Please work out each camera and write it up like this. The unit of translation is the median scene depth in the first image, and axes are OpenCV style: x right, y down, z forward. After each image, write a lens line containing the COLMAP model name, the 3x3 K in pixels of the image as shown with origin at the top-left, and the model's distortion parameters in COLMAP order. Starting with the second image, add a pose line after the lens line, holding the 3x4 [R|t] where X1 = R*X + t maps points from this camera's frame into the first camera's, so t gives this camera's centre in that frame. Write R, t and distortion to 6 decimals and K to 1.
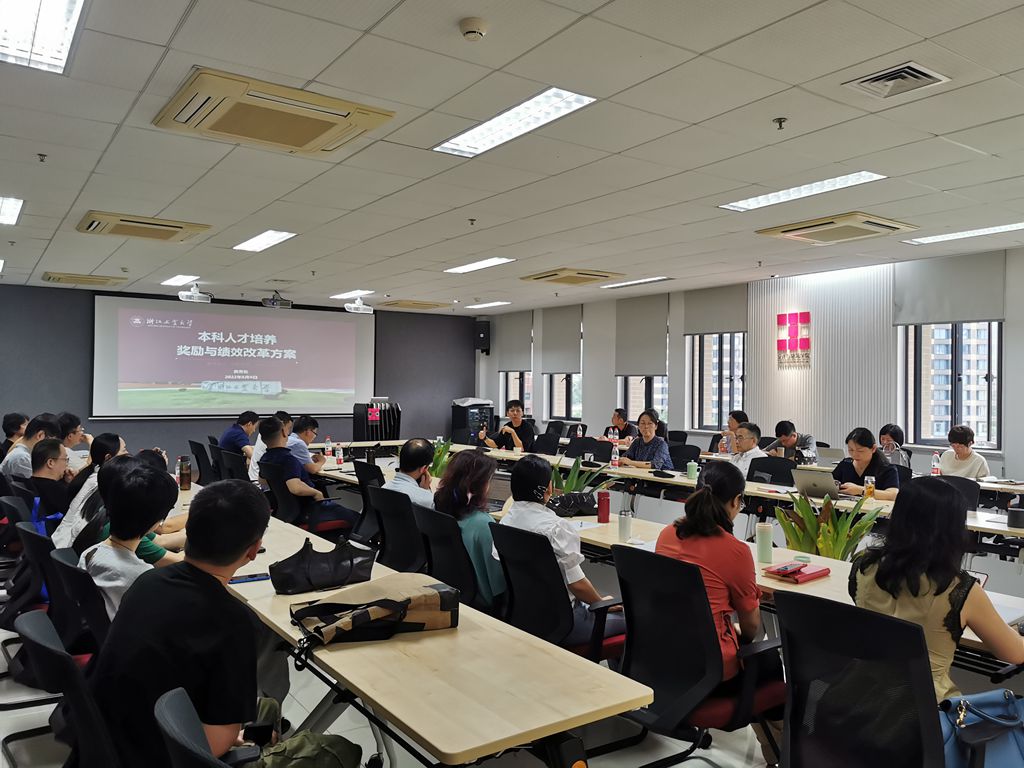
lens RADIAL K [[789.5, 0, 512.6], [0, 789.5, 372.6], [0, 0, 1]] dist [0.064782, -0.084537]
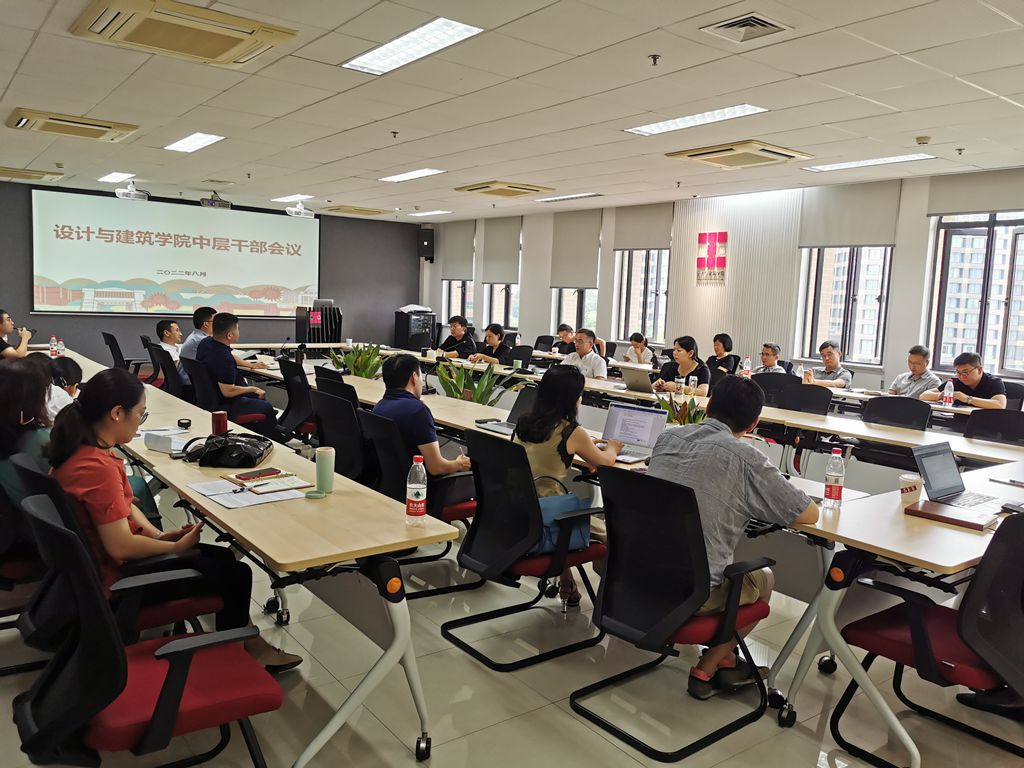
lens RADIAL K [[789.5, 0, 514.0], [0, 789.5, 363.5], [0, 0, 1]] dist [0.064782, -0.084537]
pose [[0.998304, 0.026296, 0.051947, 0.040218], [-0.031465, 0.994354, 0.101340, -0.000319], [-0.048989, -0.102803, 0.993495, -0.052679]]
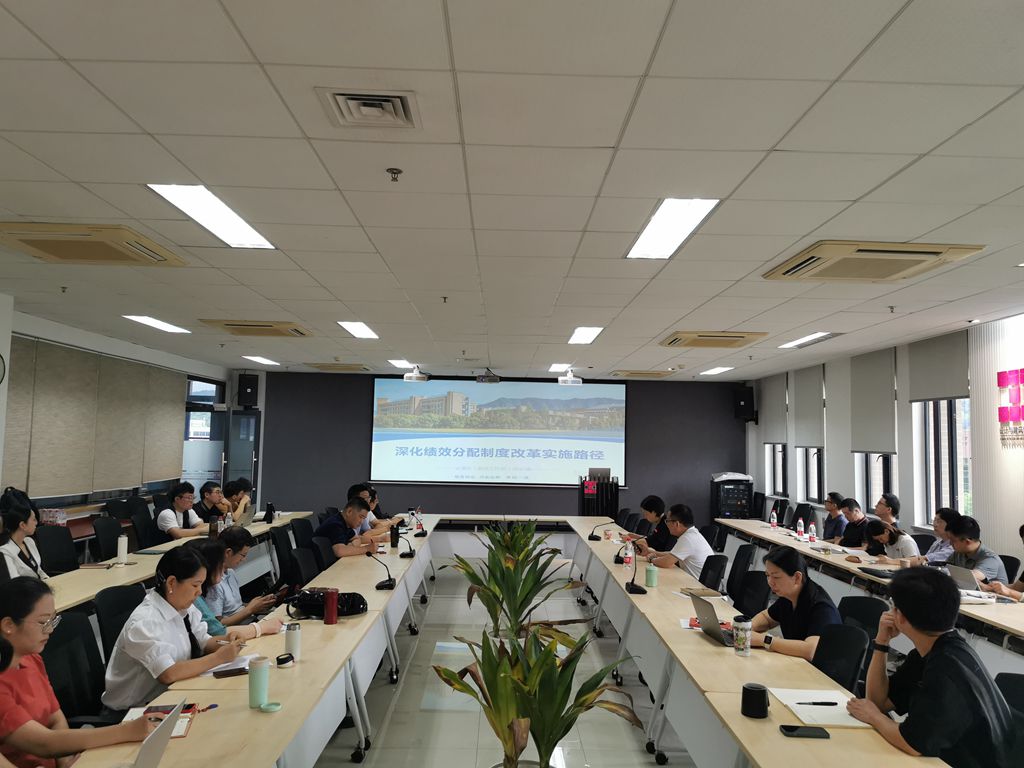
lens RADIAL K [[789.5, 0, 517.9], [0, 789.5, 378.3], [0, 0, 1]] dist [0.064782, -0.084537]
pose [[0.838662, -0.037426, -0.543364, 0.376734], [-0.002239, 0.997391, -0.072155, -0.014728], [0.544647, 0.061730, 0.836390, 0.158616]]
